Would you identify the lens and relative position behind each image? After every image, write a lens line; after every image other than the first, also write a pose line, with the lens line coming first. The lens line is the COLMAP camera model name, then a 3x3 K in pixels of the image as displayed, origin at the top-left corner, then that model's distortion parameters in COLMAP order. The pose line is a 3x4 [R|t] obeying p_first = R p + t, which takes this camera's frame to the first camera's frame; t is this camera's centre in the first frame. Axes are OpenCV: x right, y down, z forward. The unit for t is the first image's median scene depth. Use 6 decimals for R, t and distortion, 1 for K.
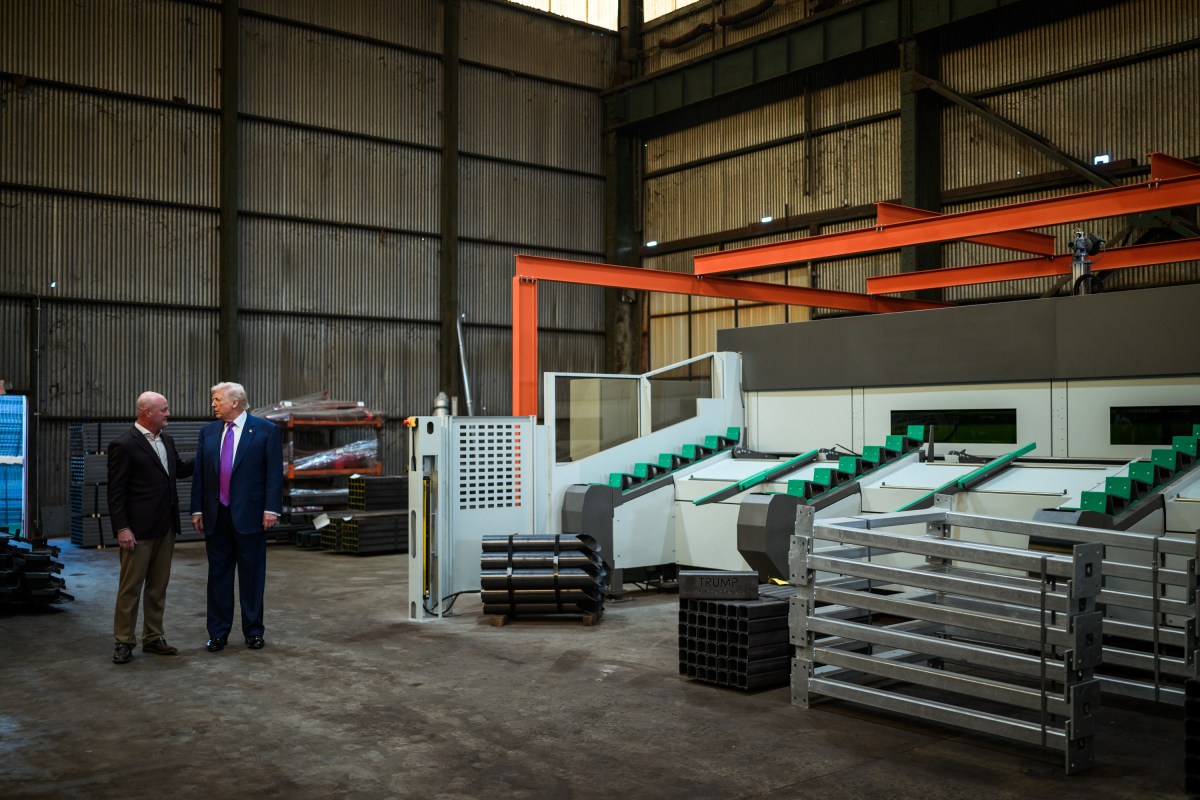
lens RADIAL K [[1161.2, 0, 589.6], [0, 1161.2, 390.0], [0, 0, 1]] dist [-0.003365, 0.005940]
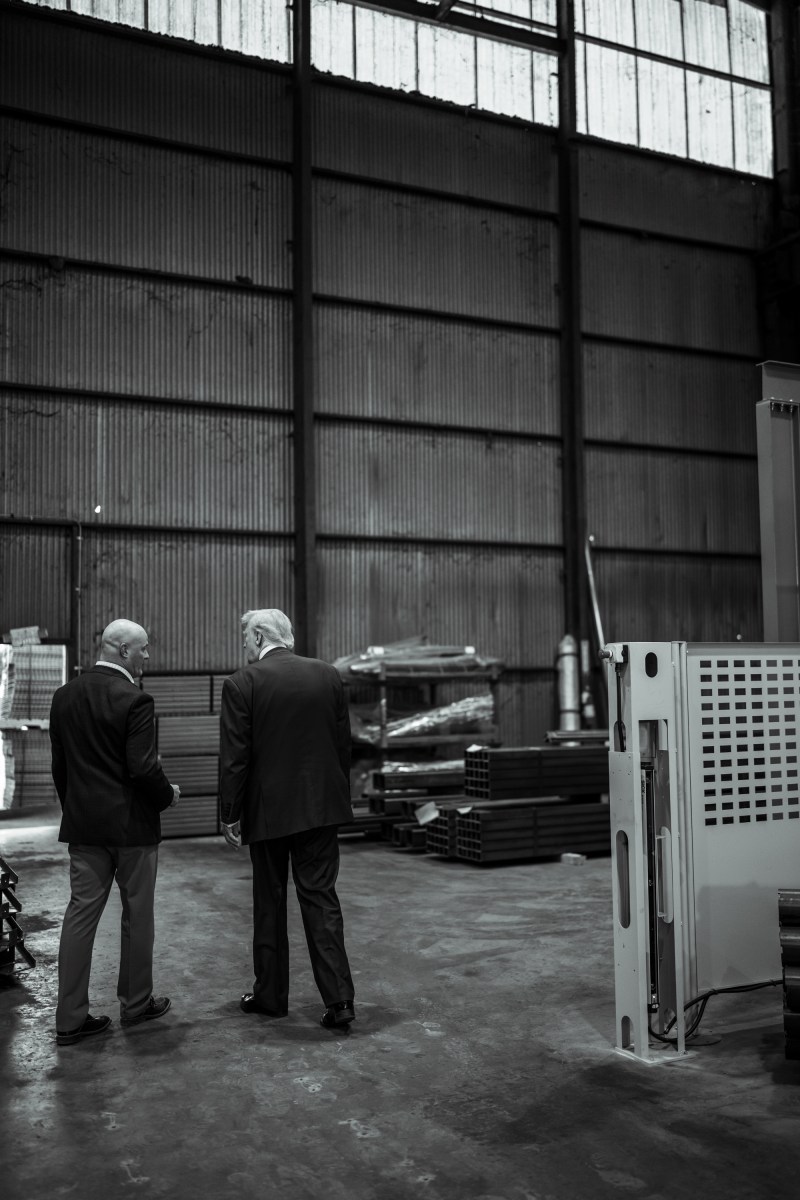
lens RADIAL K [[1161.2, 0, 425.3], [0, 1161.2, 595.0], [0, 0, 1]] dist [-0.003365, 0.005940]
pose [[0.976761, -0.028519, -0.212423, -0.063431], [0.018757, 0.998679, -0.047830, 0.012464], [0.213507, 0.042734, 0.976006, 0.248115]]
